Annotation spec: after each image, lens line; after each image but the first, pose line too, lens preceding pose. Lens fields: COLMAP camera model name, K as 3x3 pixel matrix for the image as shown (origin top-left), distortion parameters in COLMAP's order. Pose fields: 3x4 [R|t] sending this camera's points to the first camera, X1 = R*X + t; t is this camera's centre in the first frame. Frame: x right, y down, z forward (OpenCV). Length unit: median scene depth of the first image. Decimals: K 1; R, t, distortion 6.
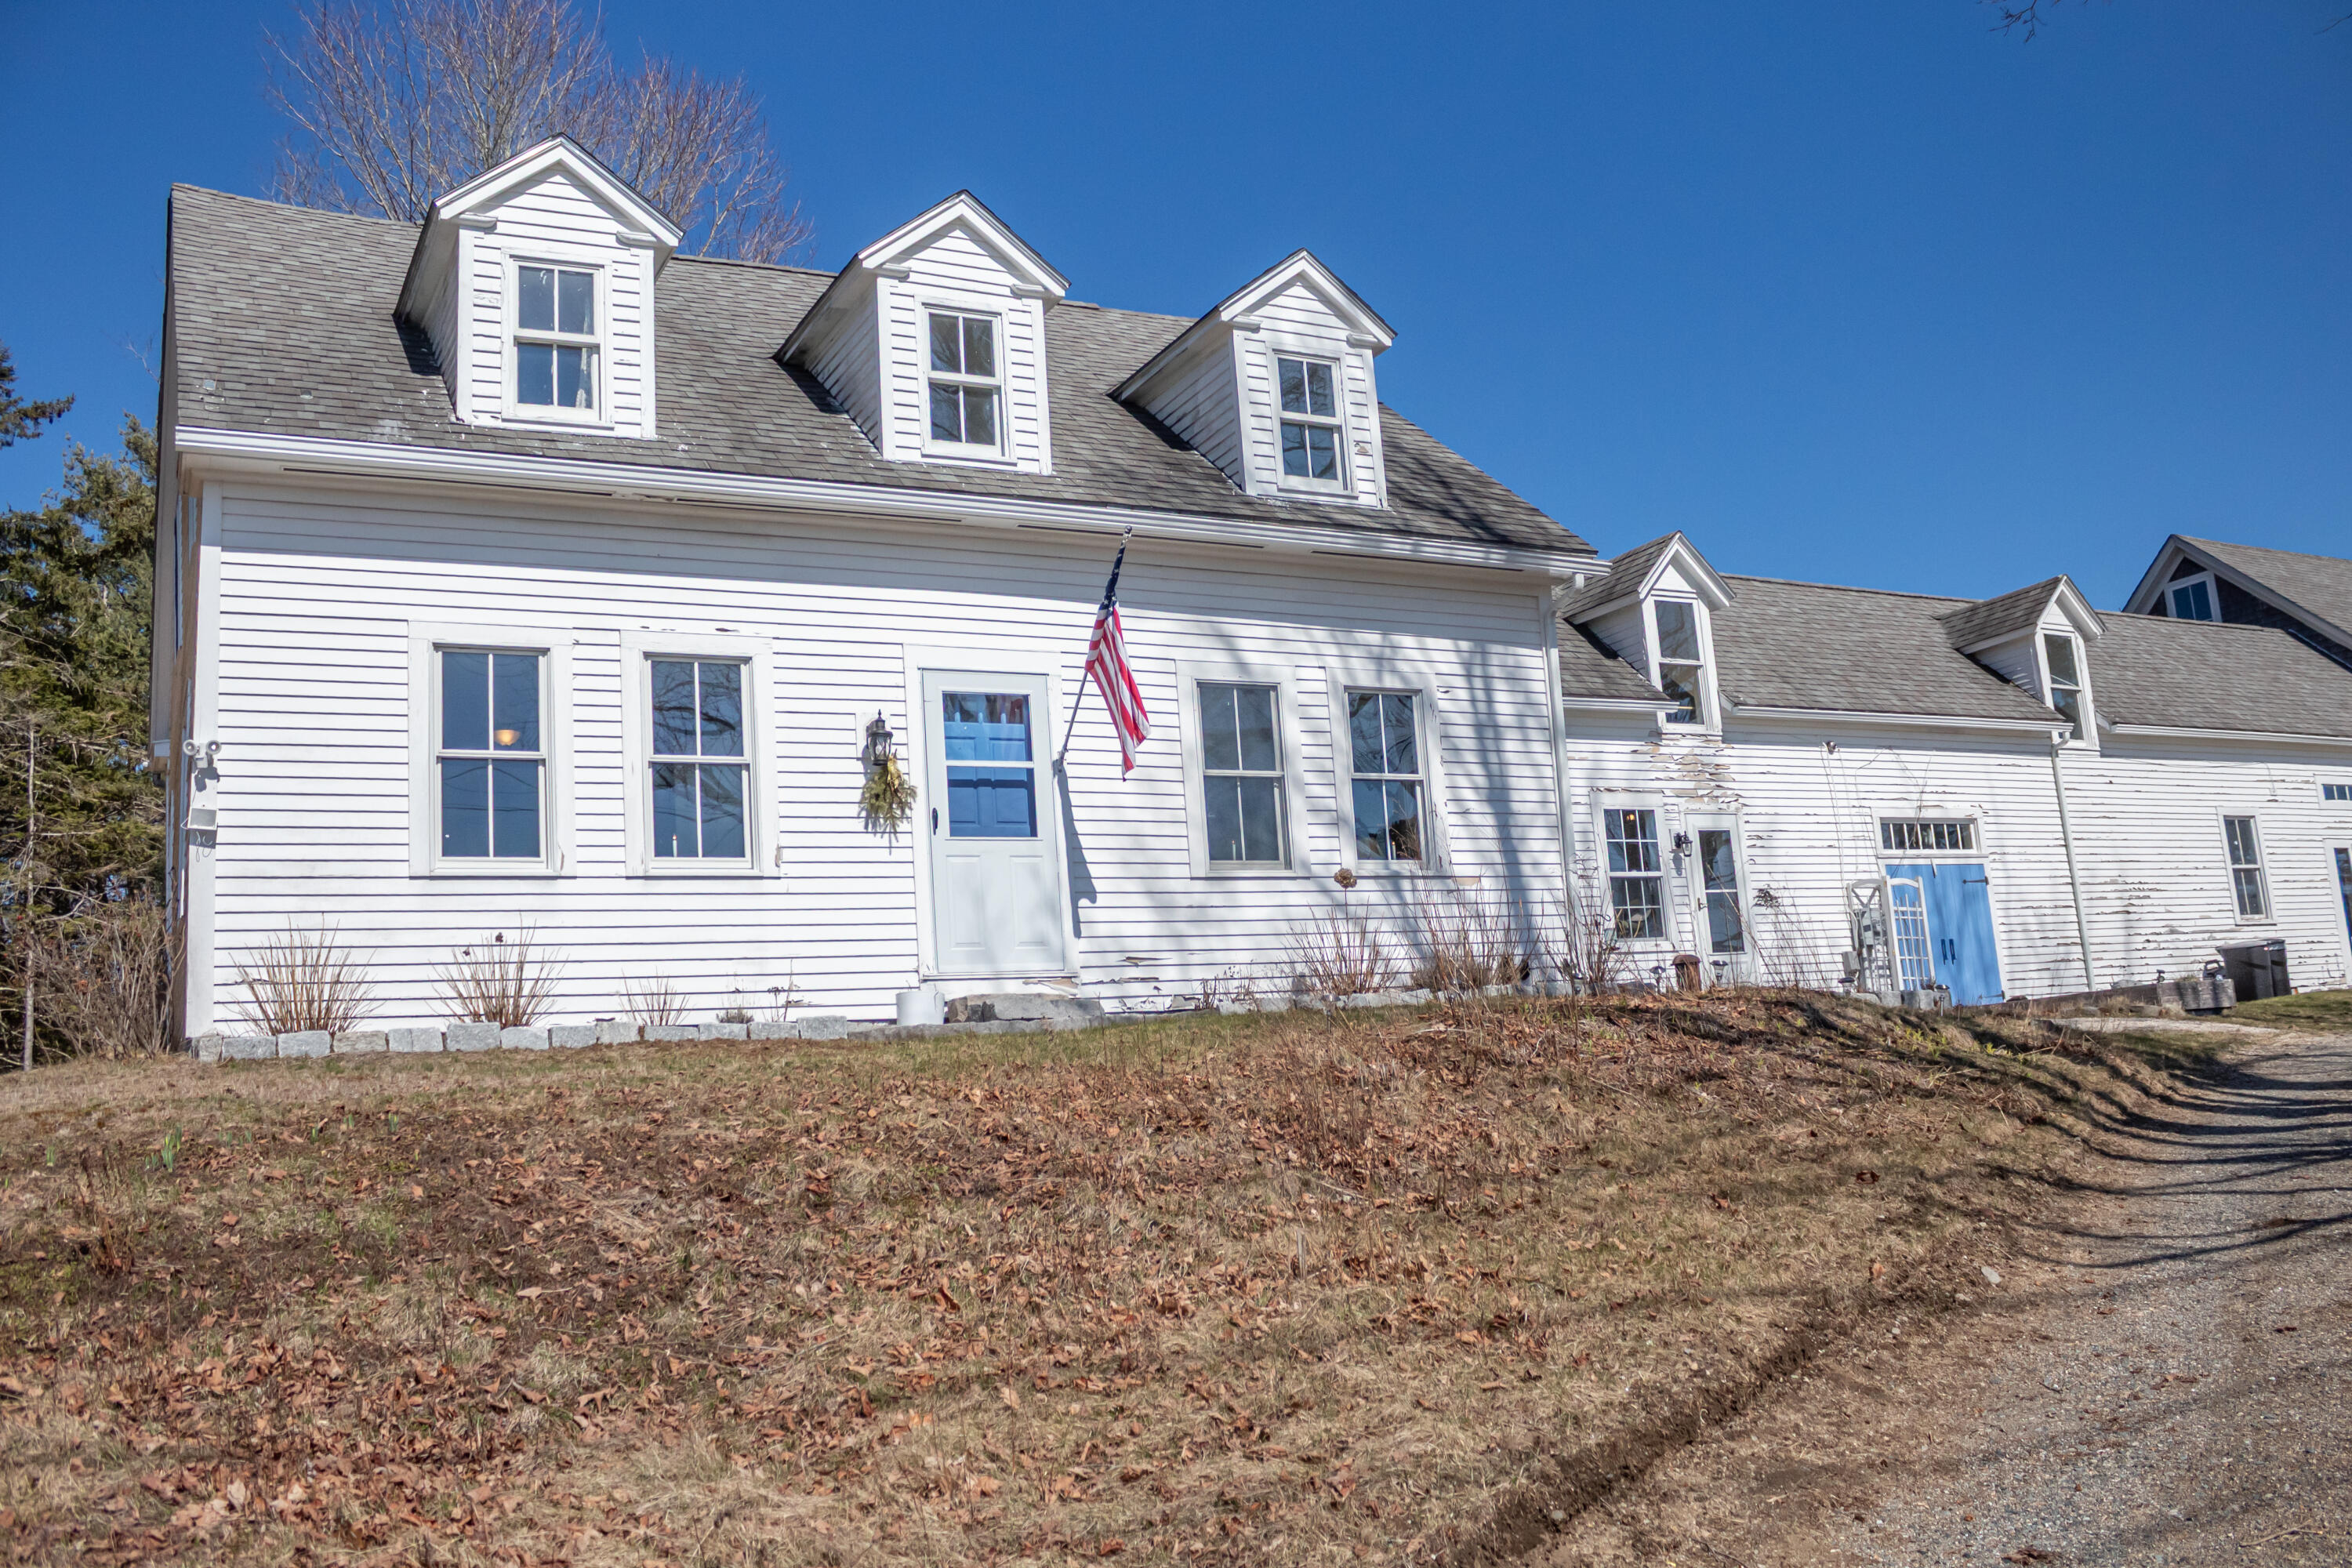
lens RADIAL K [[2035.1, 0, 1176.0], [0, 2035.1, 784.0], [0, 0, 1]] dist [-0.167719, 0.159011]
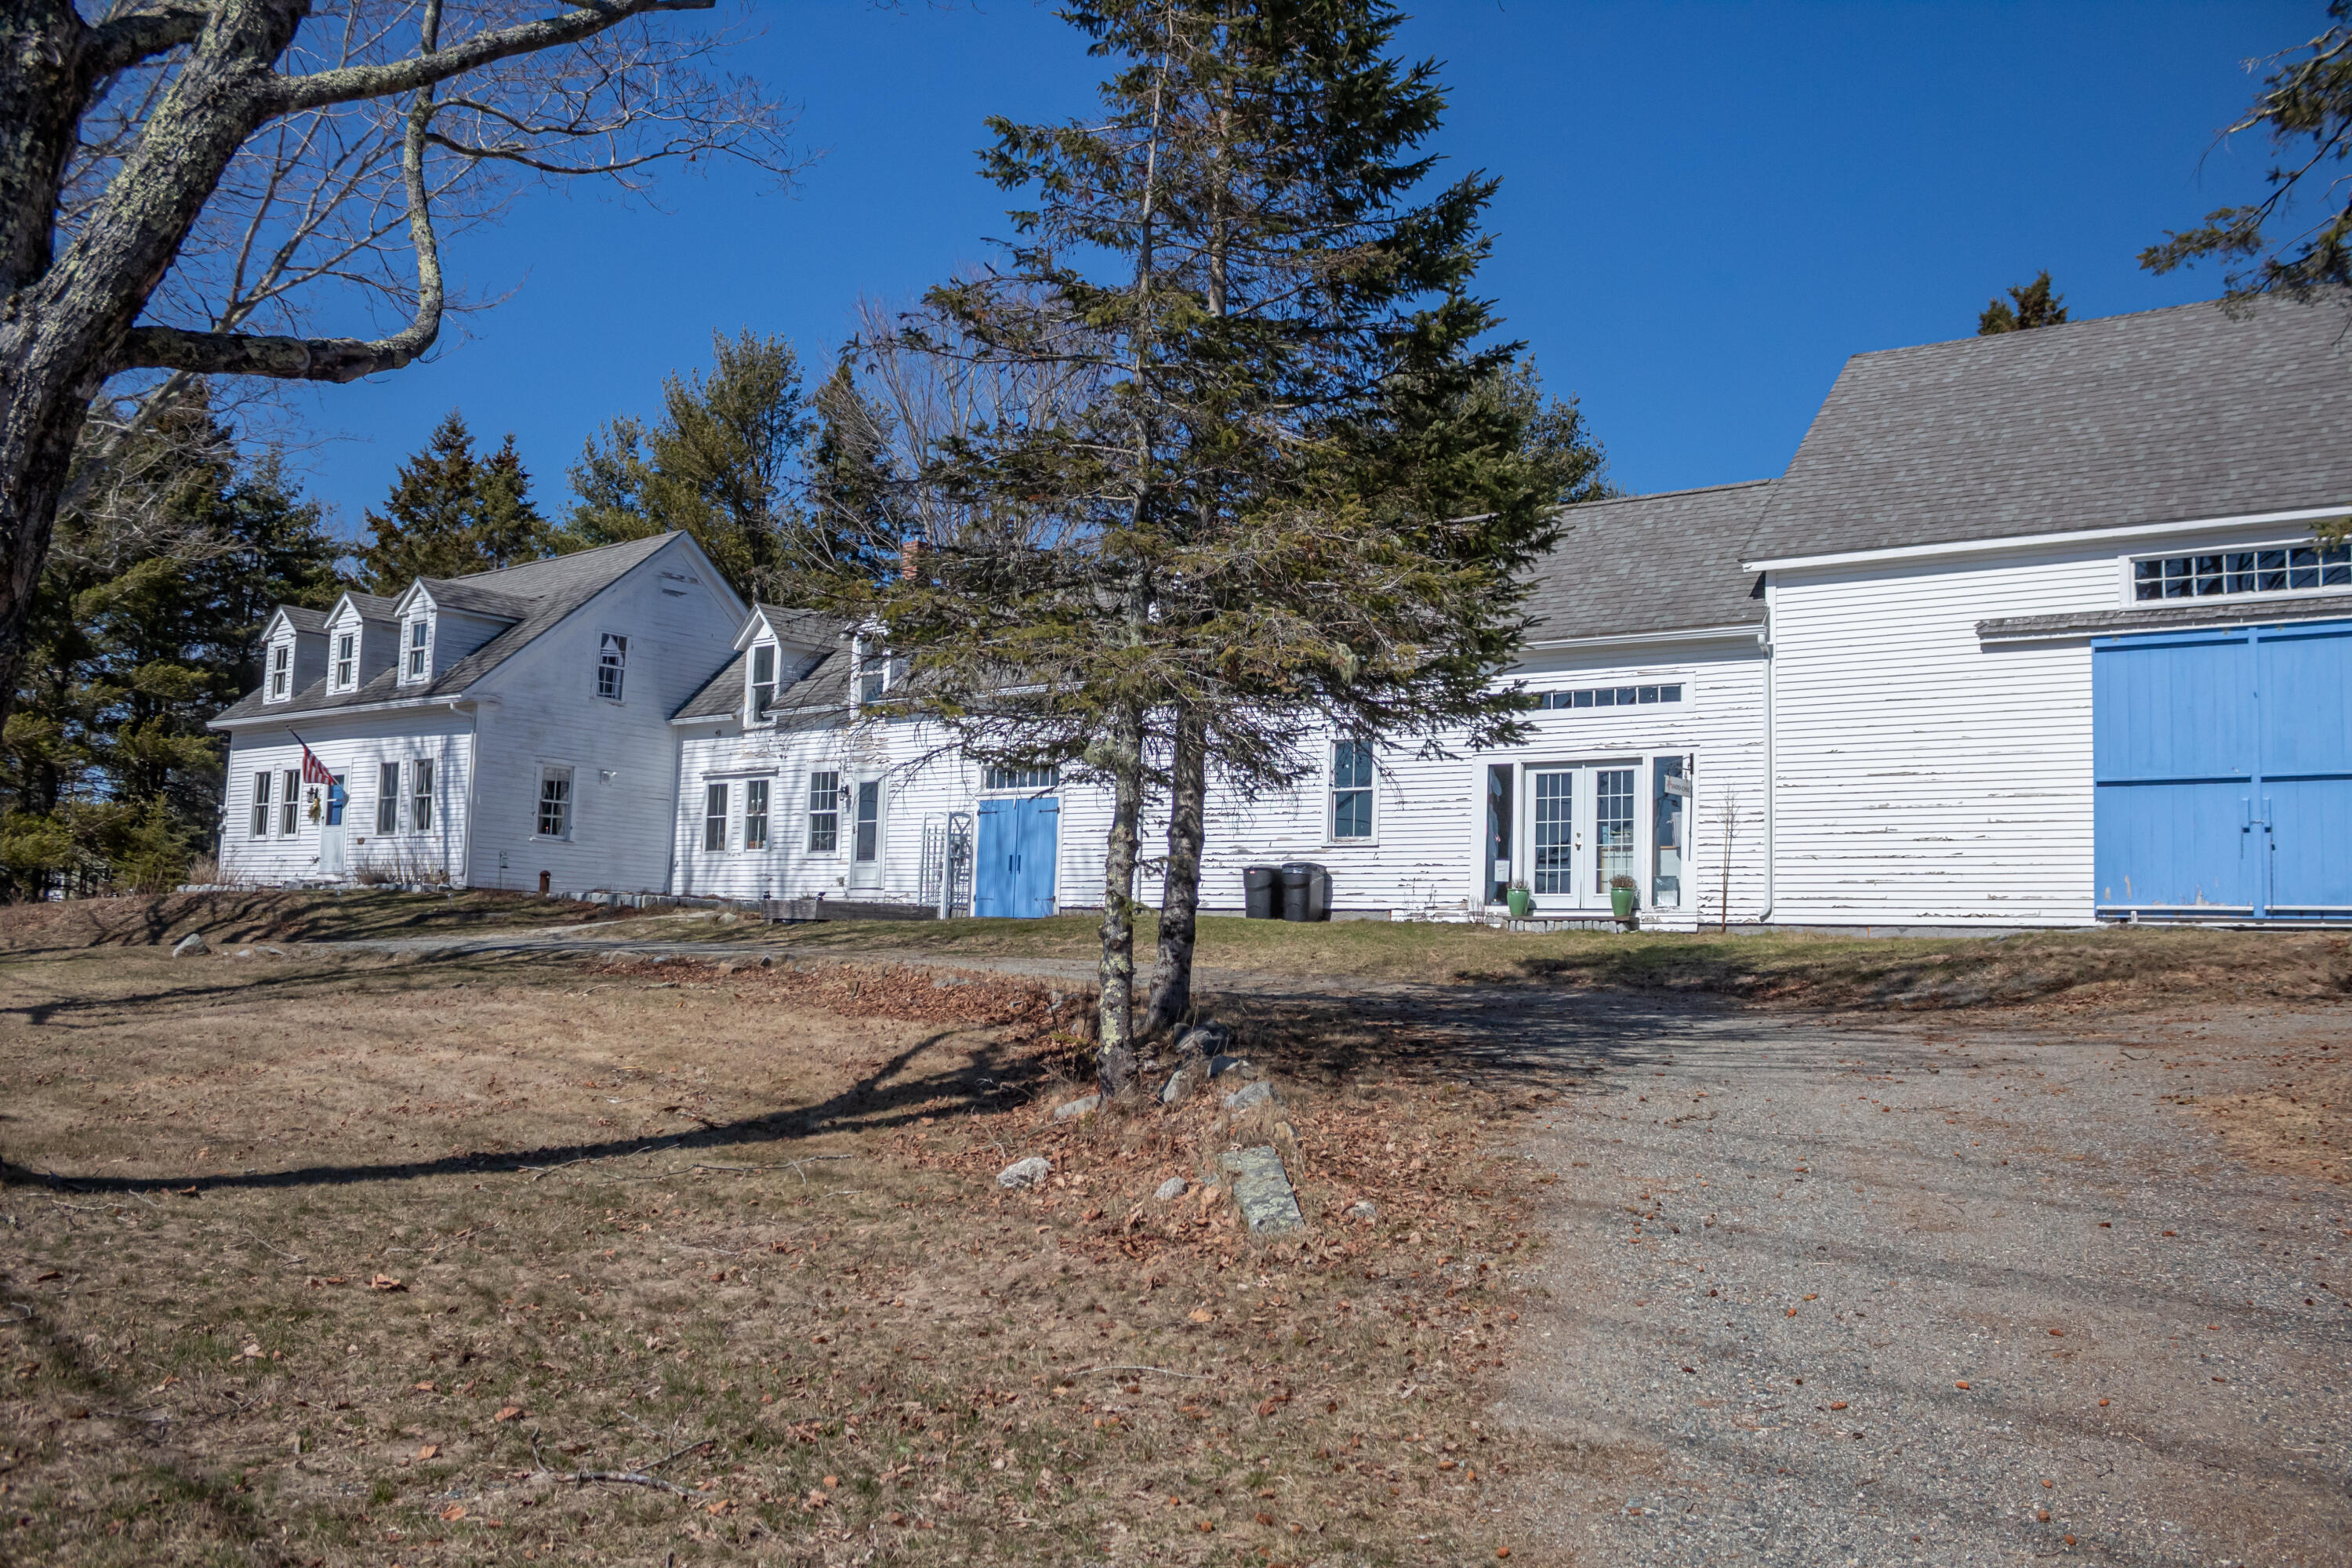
lens RADIAL K [[1956.5, 0, 1176.0], [0, 1956.5, 784.0], [0, 0, 1]] dist [-0.166062, 0.144263]
pose [[0.392808, 0.000246, -0.919620, 2.474895], [0.101599, 0.993867, 0.043663, -0.024390], [0.913991, -0.110584, 0.390374, 0.888925]]
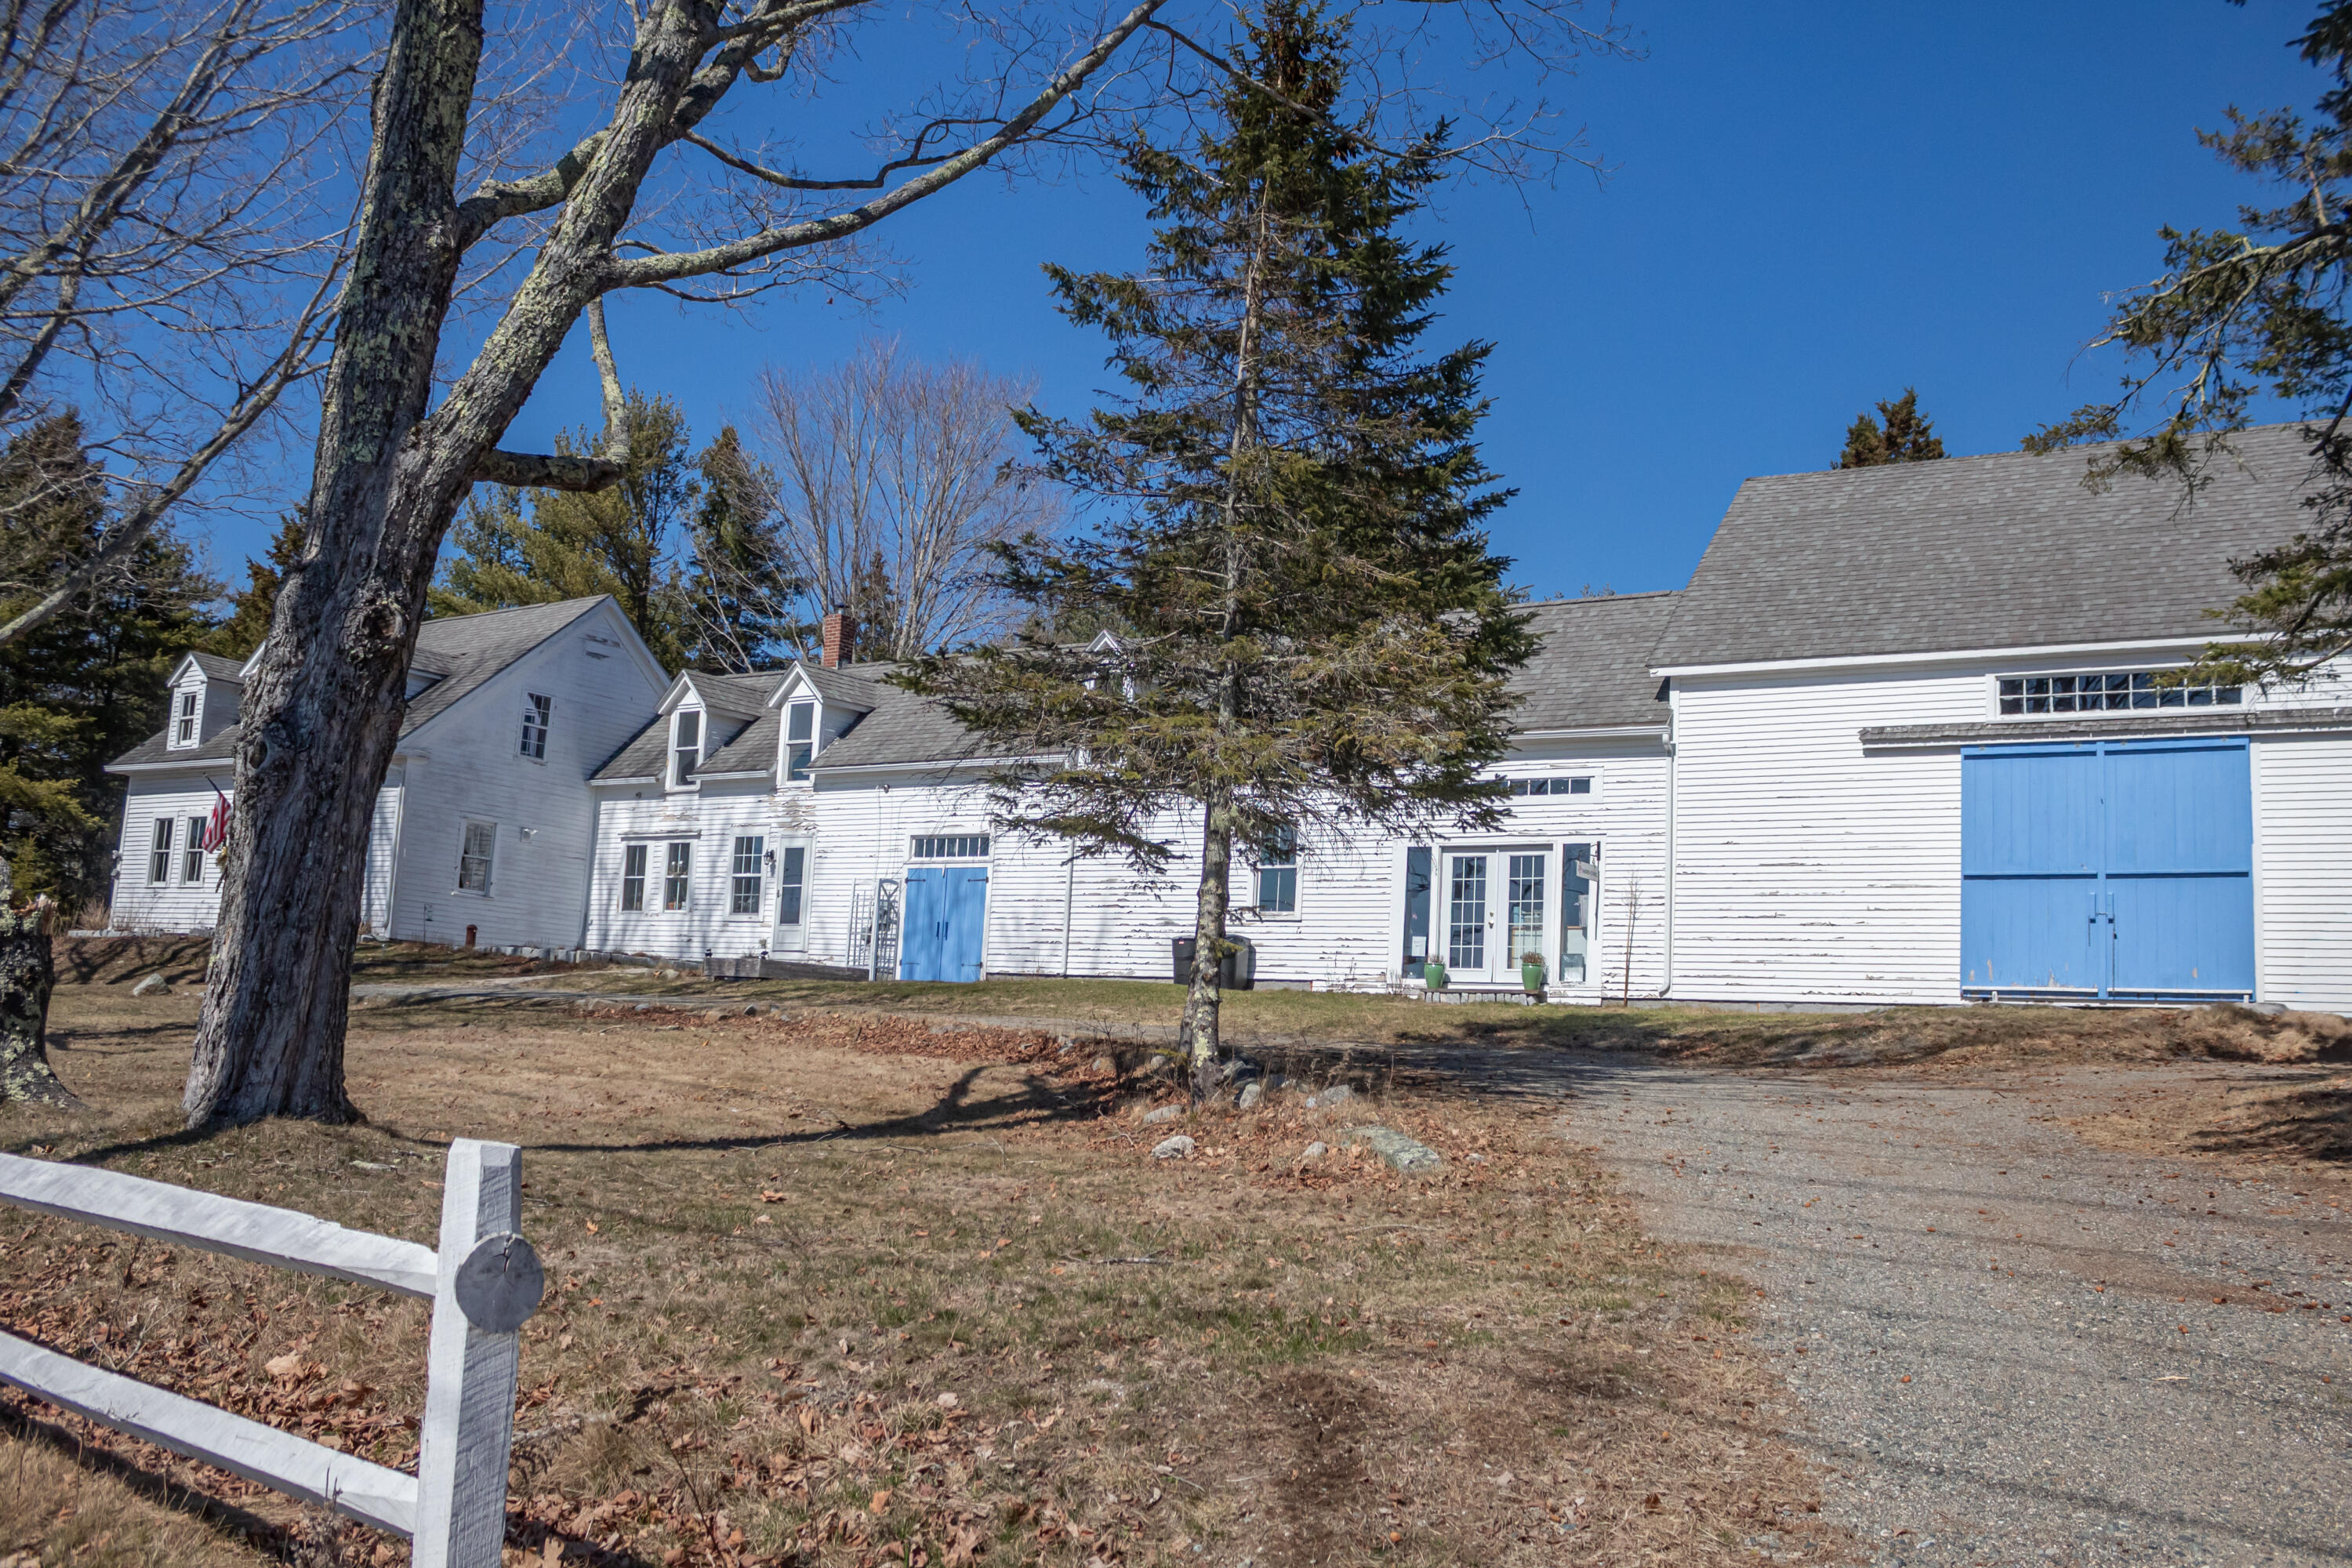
lens RADIAL K [[2035.1, 0, 1176.0], [0, 2035.1, 784.0], [0, 0, 1]] dist [-0.167719, 0.159011]
pose [[0.470010, -0.023289, -0.882354, 2.593691], [0.069525, 0.997523, 0.010706, -0.033412], [0.879919, -0.066378, 0.470465, 0.725128]]
